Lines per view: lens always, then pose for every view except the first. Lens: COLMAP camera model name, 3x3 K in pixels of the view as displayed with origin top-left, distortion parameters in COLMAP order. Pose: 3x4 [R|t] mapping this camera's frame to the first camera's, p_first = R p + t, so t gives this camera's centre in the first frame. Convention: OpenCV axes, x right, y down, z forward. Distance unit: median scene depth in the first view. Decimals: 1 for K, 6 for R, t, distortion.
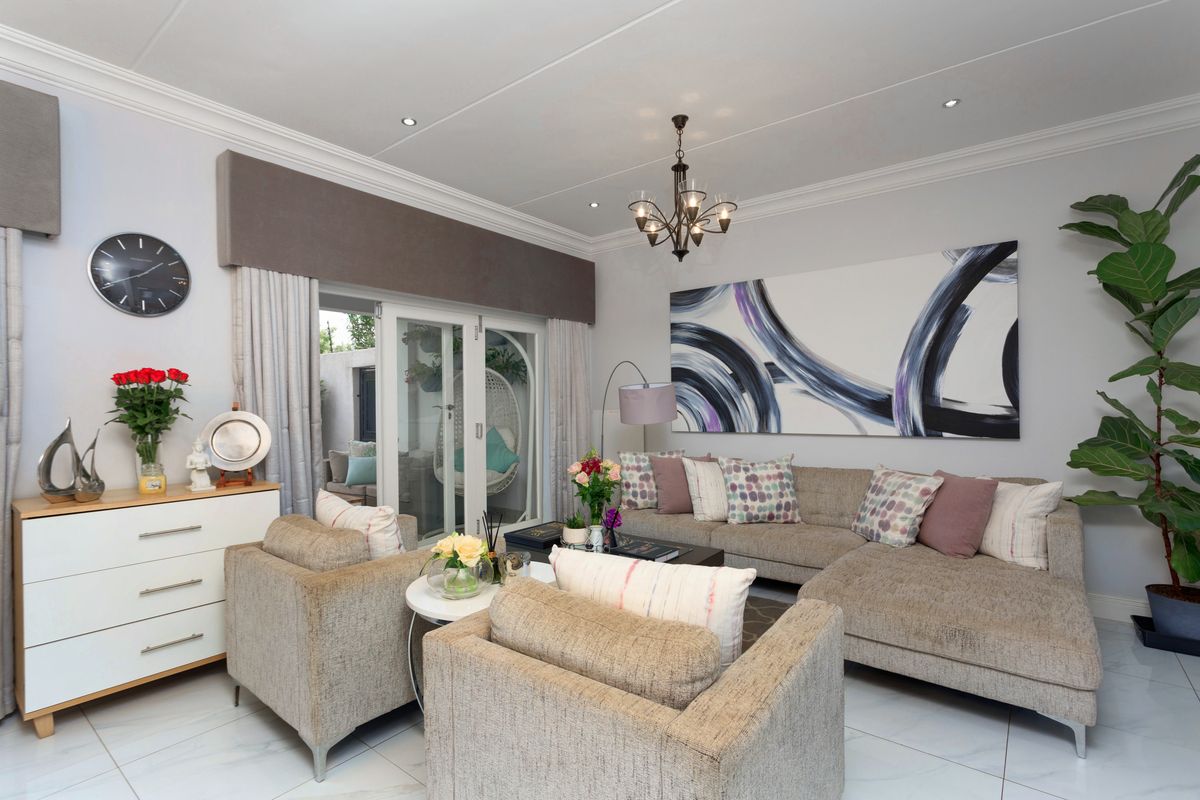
lens RADIAL K [[566.2, 0, 596.1], [0, 566.2, 409.5], [0, 0, 1]] dist [-0.000034, 0.000310]
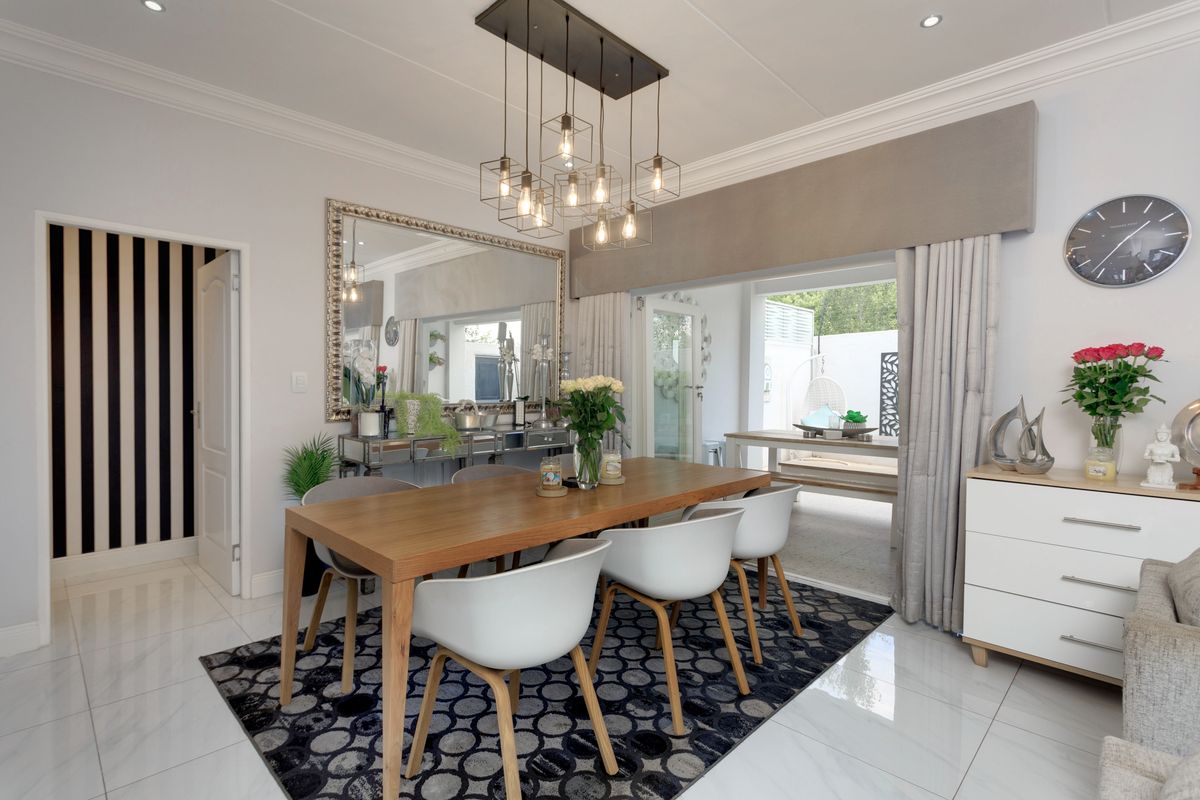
lens RADIAL K [[566.0, 0, 600.0], [0, 566.0, 400.0], [0, 0, 1]] dist [-0.002554, -0.000088]
pose [[-0.104405, 0.035061, -0.993917, 0.212101], [-0.014215, 0.999224, 0.036742, -0.004241], [0.994433, 0.017964, -0.103826, 0.270775]]
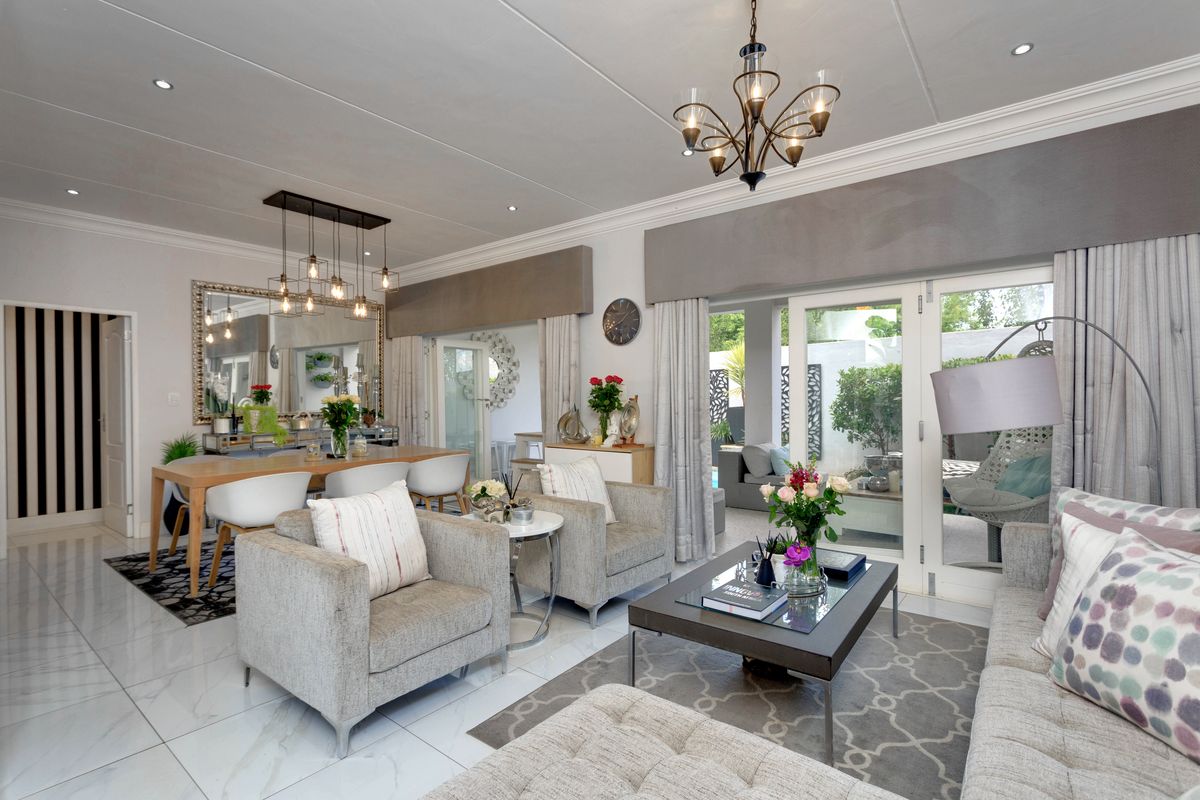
lens RADIAL K [[566.2, 0, 596.1], [0, 566.2, 409.5], [0, 0, 1]] dist [-0.000034, 0.000310]
pose [[-0.012221, 0.029435, -0.999492, 0.985265], [-0.005240, 0.999551, 0.029501, -0.018912], [0.999912, 0.005598, -0.012061, 0.974693]]
